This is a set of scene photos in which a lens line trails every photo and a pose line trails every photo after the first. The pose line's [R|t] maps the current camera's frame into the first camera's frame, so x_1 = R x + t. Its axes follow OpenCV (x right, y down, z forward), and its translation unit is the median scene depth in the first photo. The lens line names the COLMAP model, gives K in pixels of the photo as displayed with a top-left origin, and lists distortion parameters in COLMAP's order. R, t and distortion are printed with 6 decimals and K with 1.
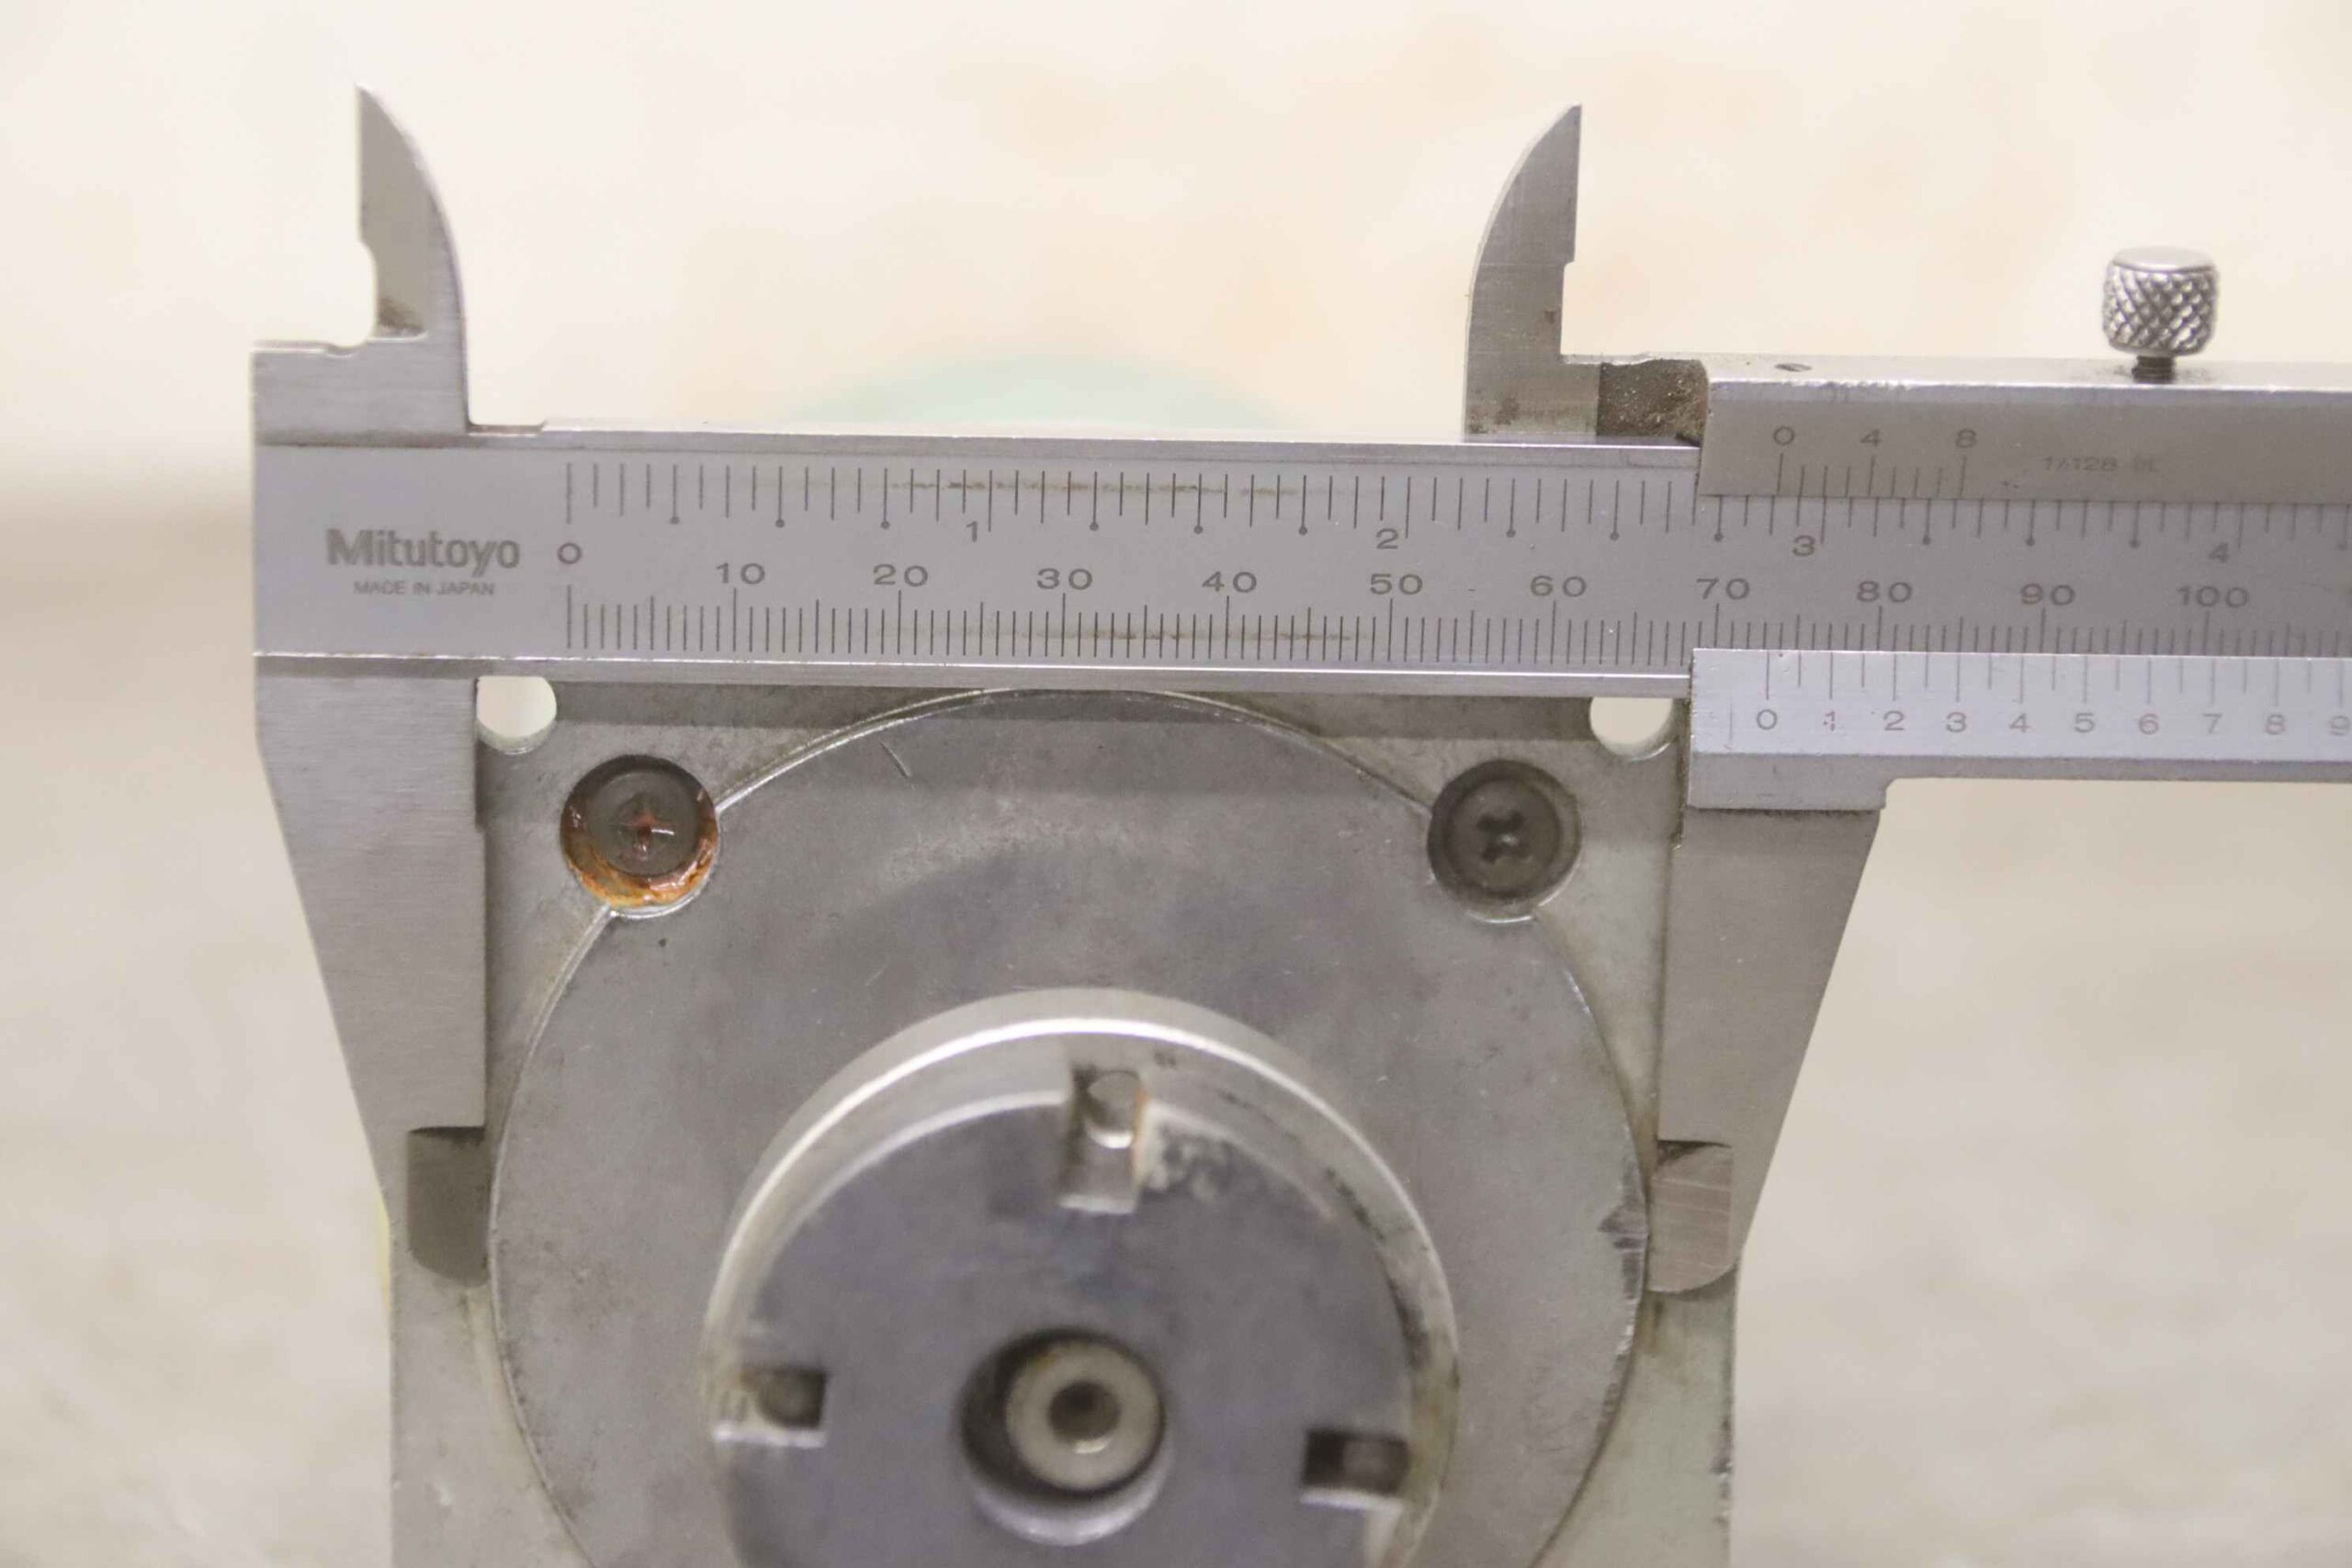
lens RADIAL K [[6419.4, 0, 1176.0], [0, 6419.4, 784.0], [0, 0, 1]] dist [0.389151, 0.038394]
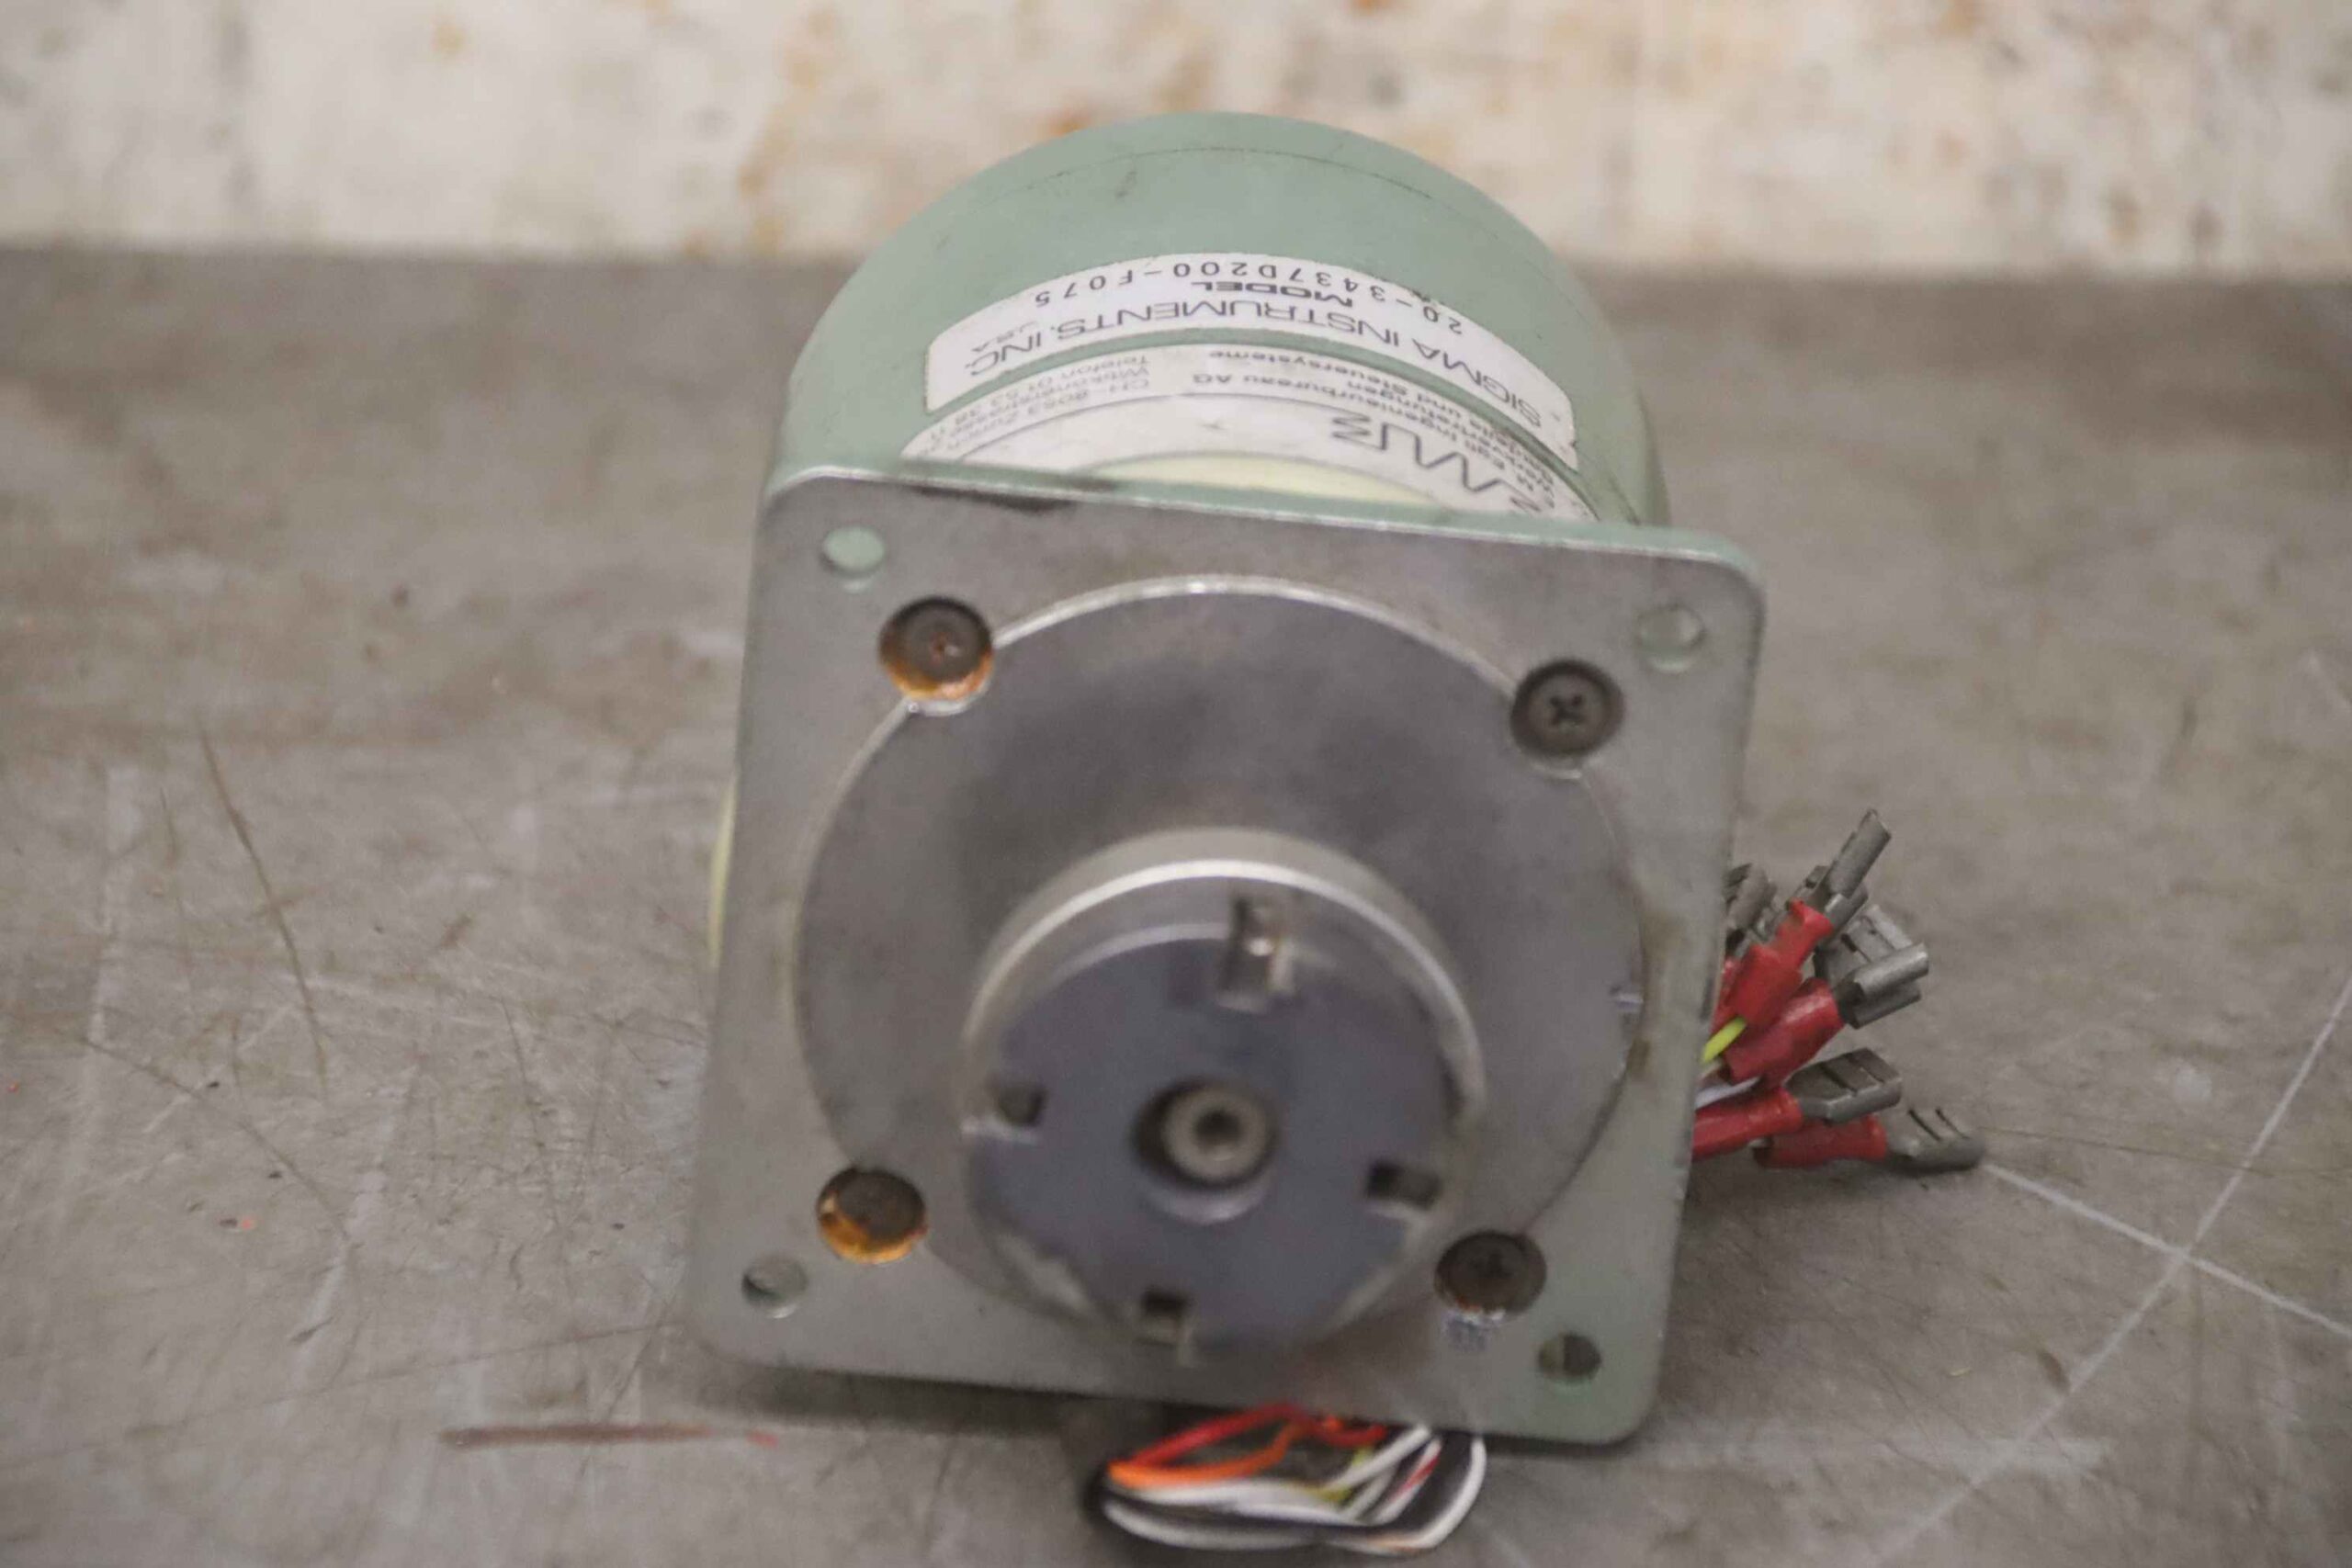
lens RADIAL K [[13147.7, 0, 1176.0], [0, 13147.7, 784.0], [0, 0, 1]] dist [0.414519, 3.947071]
pose [[0.994675, 0.103034, -0.002192, -0.025220], [-0.100696, 0.976191, 0.192122, -0.538776], [0.021935, -0.190879, 0.981369, -1.859047]]
